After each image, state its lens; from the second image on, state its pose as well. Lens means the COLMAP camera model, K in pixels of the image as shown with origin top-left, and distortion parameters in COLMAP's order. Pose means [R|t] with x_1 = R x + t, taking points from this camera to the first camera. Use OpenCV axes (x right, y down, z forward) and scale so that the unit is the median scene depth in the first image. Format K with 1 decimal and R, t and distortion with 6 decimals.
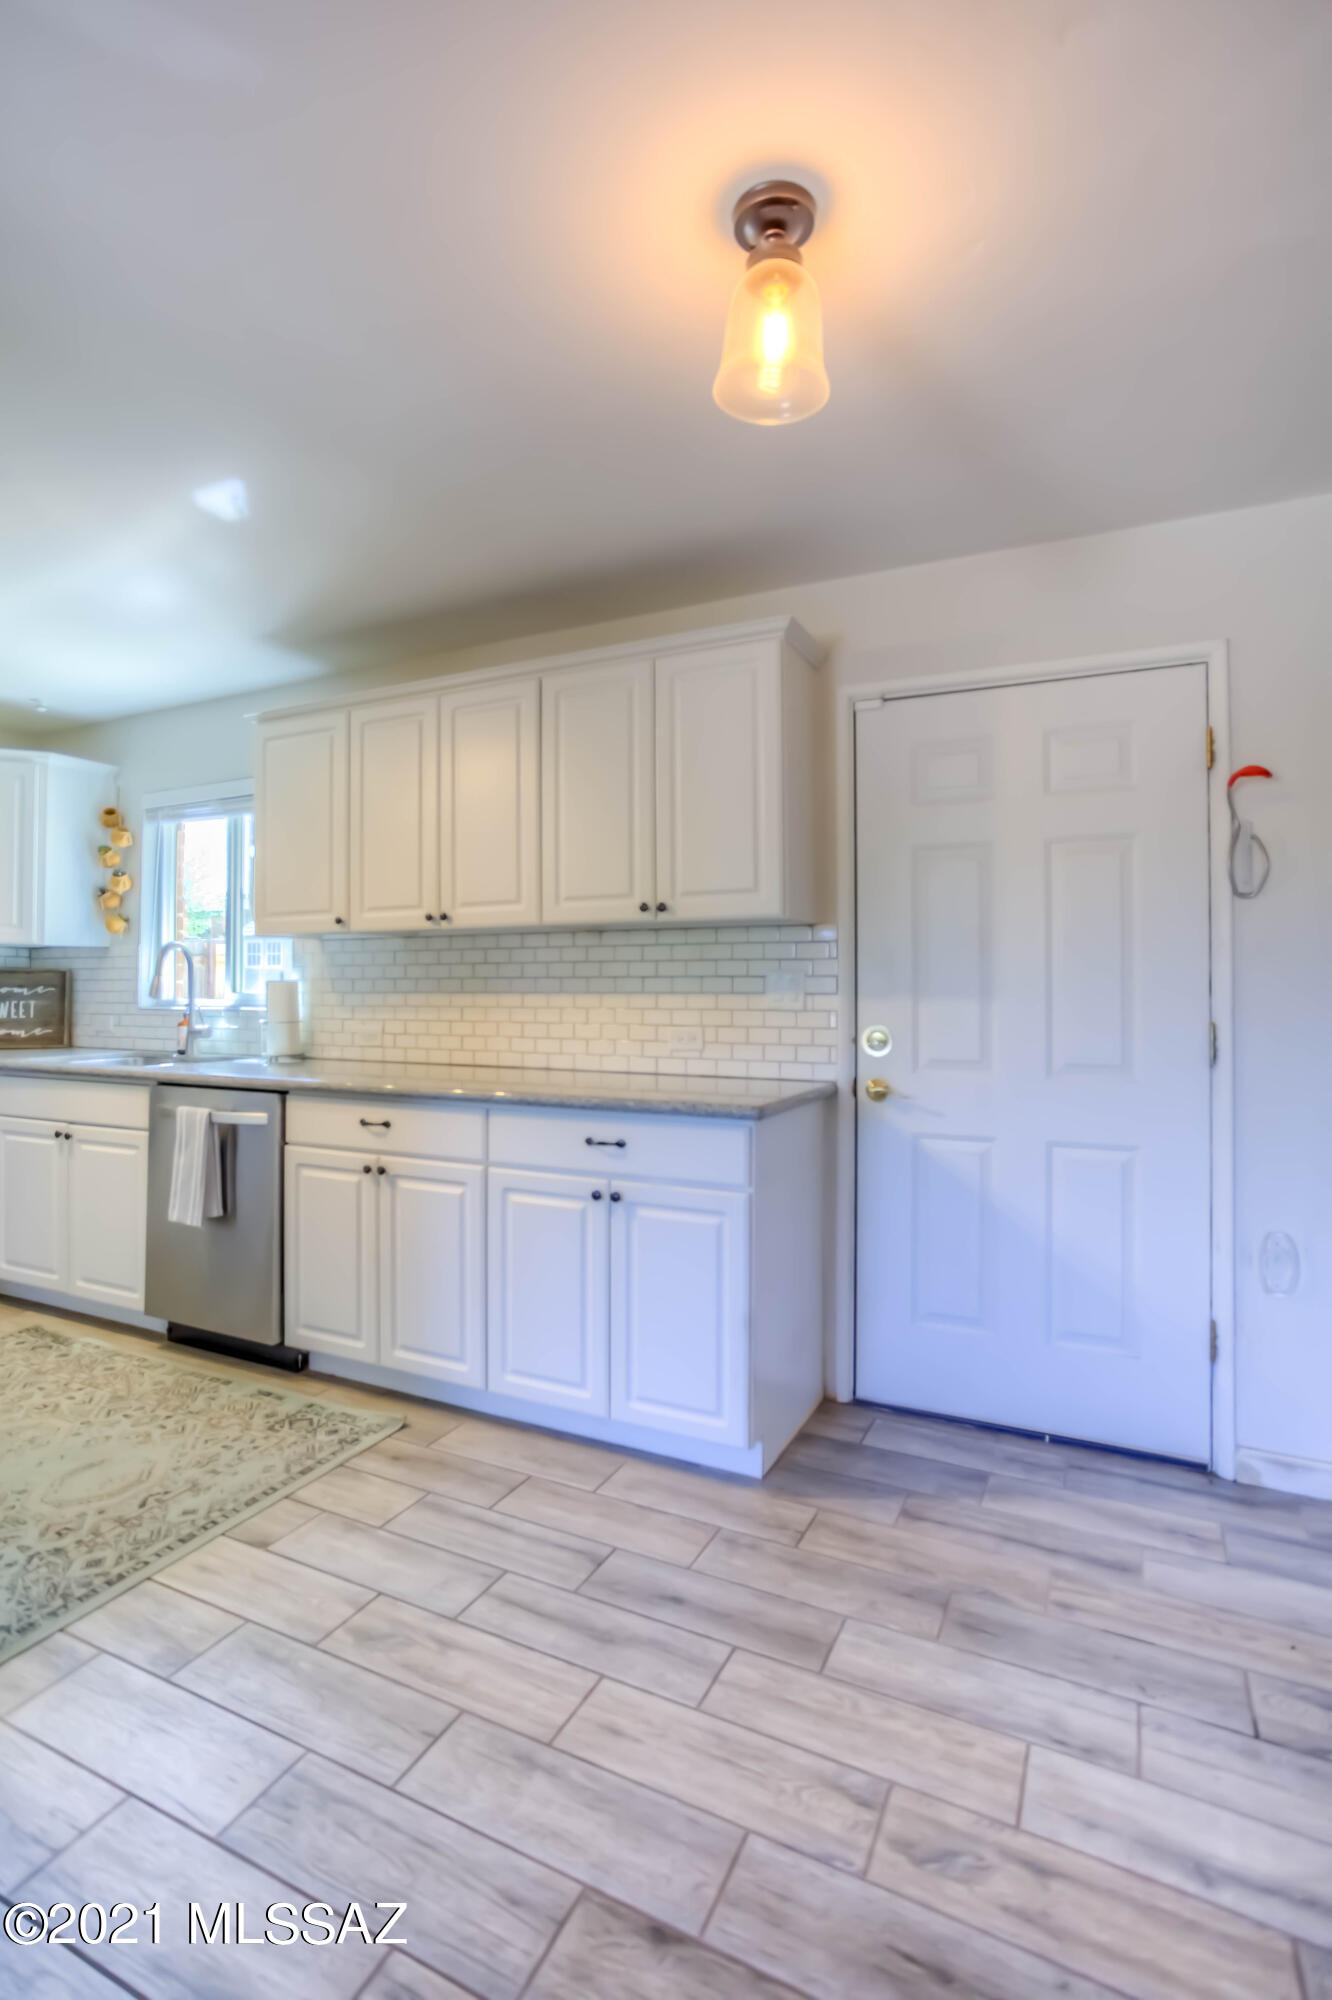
lens RADIAL K [[981.0, 0, 666.0], [0, 981.0, 1000.0], [0, 0, 1]] dist [-0.044079, 0.017983]
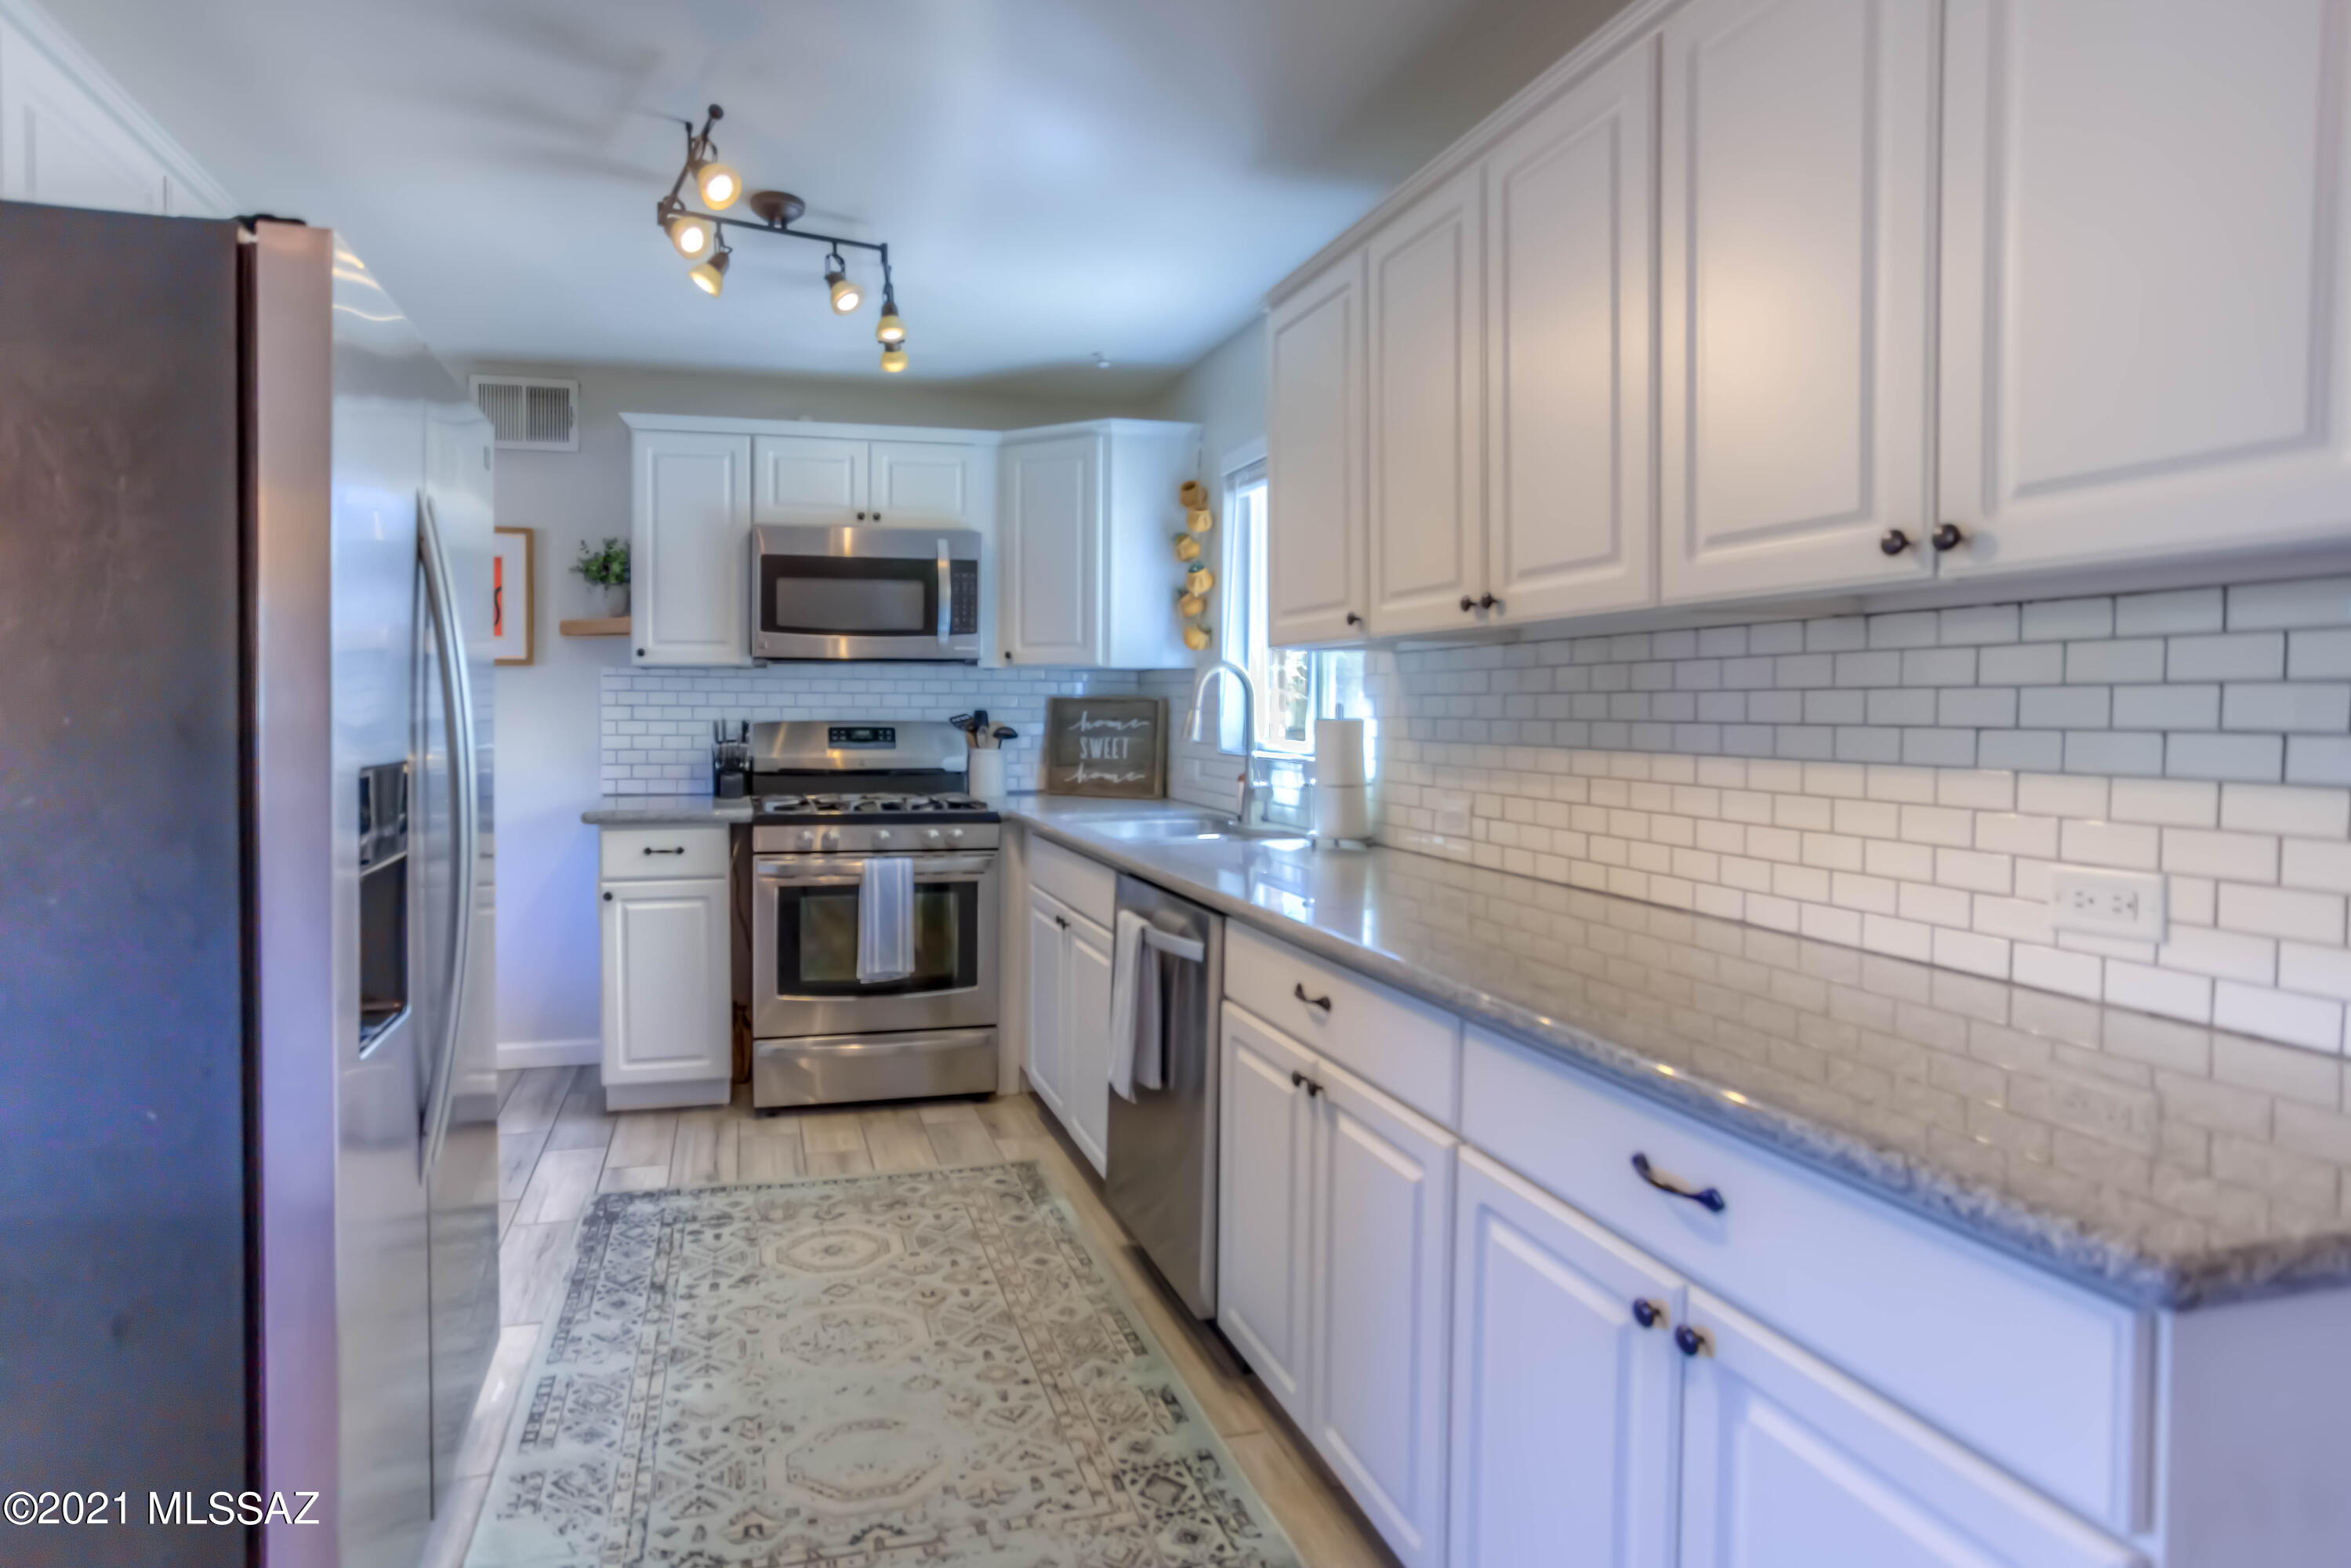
lens RADIAL K [[1169.1, 0, 1171.4], [0, 1169.1, 736.5], [0, 0, 1]] dist [-0.049223, 0.030207]
pose [[0.643234, 0.026778, -0.765202, 0.125971], [-0.014568, 0.999635, 0.022737, -0.027122], [0.765531, -0.003478, 0.643389, 0.493105]]
